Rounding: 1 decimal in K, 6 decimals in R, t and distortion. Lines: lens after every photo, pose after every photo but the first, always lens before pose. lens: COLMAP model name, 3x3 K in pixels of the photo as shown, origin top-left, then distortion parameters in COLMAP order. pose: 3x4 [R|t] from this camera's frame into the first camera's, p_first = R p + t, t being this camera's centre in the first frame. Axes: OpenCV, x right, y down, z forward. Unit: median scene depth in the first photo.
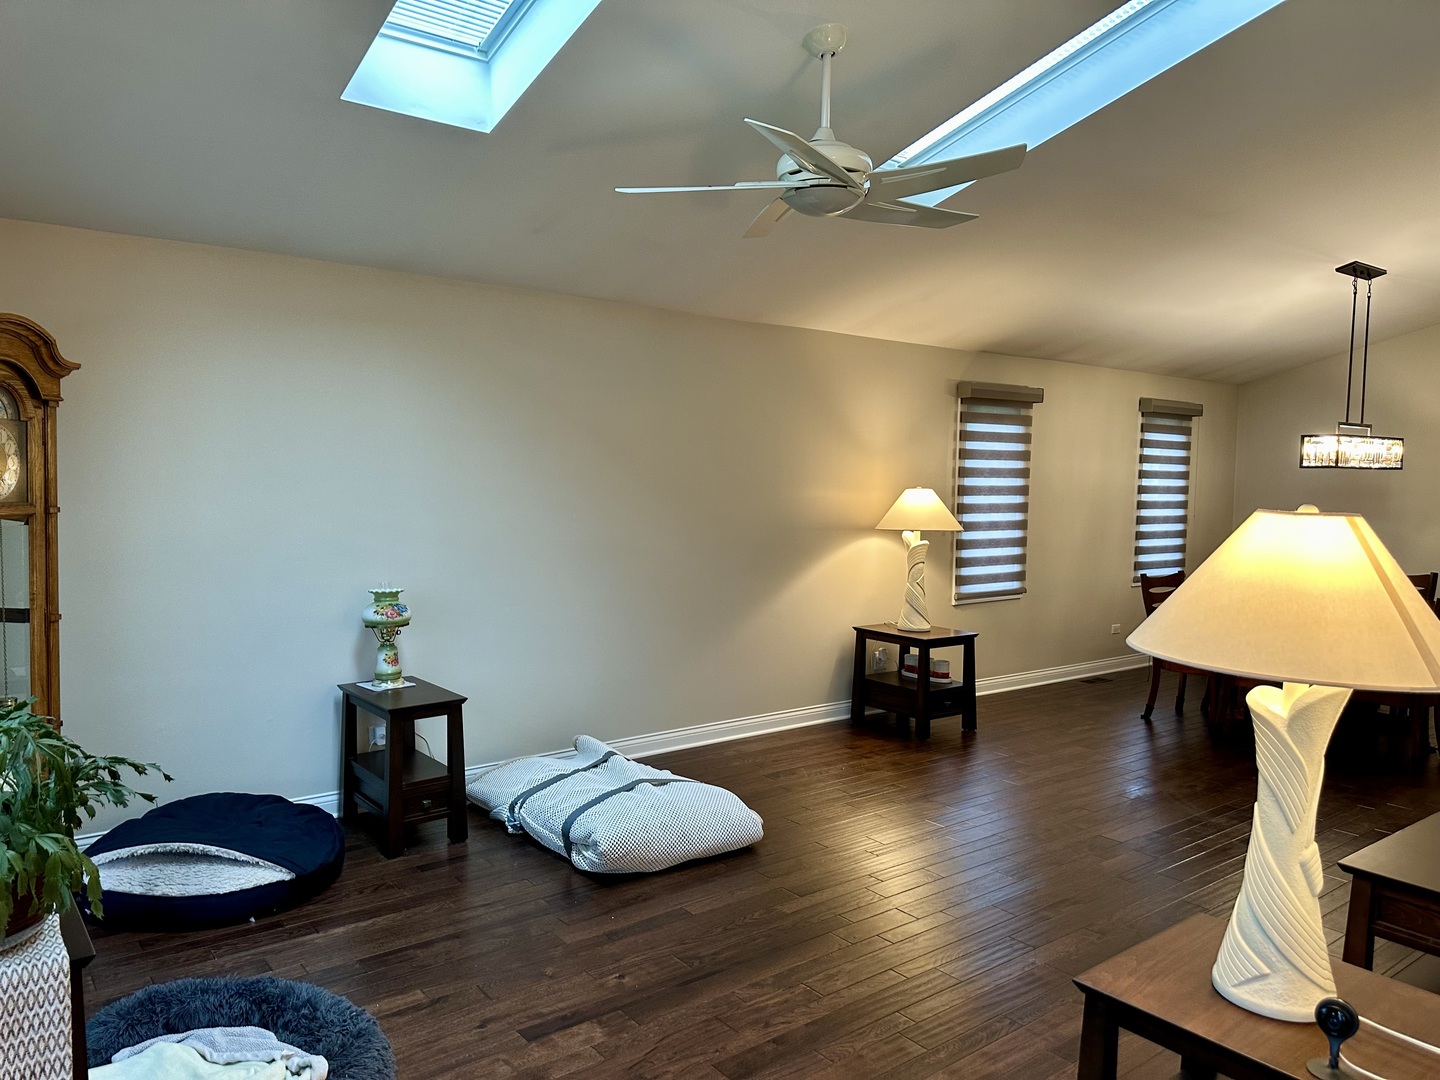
lens RADIAL K [[1027.1, 0, 720.7], [0, 1027.1, 538.8], [0, 0, 1]] dist [0.081474, -0.108570]
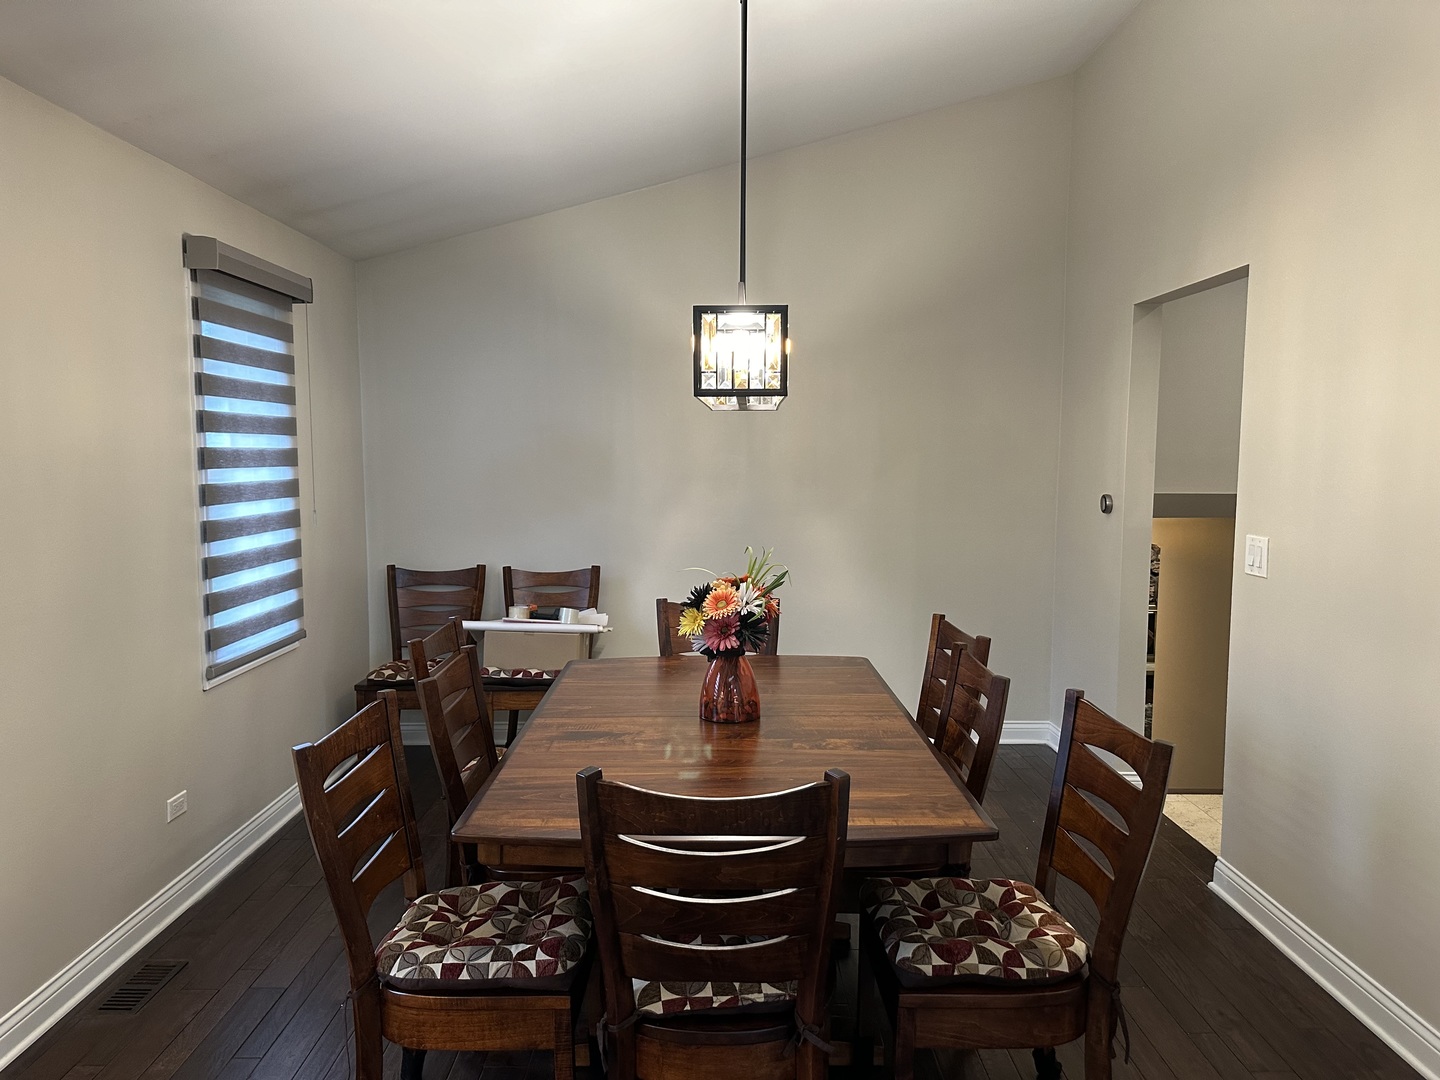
lens RADIAL K [[1027.1, 0, 721.3], [0, 1027.1, 538.0], [0, 0, 1]] dist [0.081474, -0.108570]
pose [[0.611886, -0.079151, 0.786976, 0.199580], [0.054227, 0.996837, 0.058095, -0.028378], [-0.789085, 0.007128, 0.614243, 0.578755]]
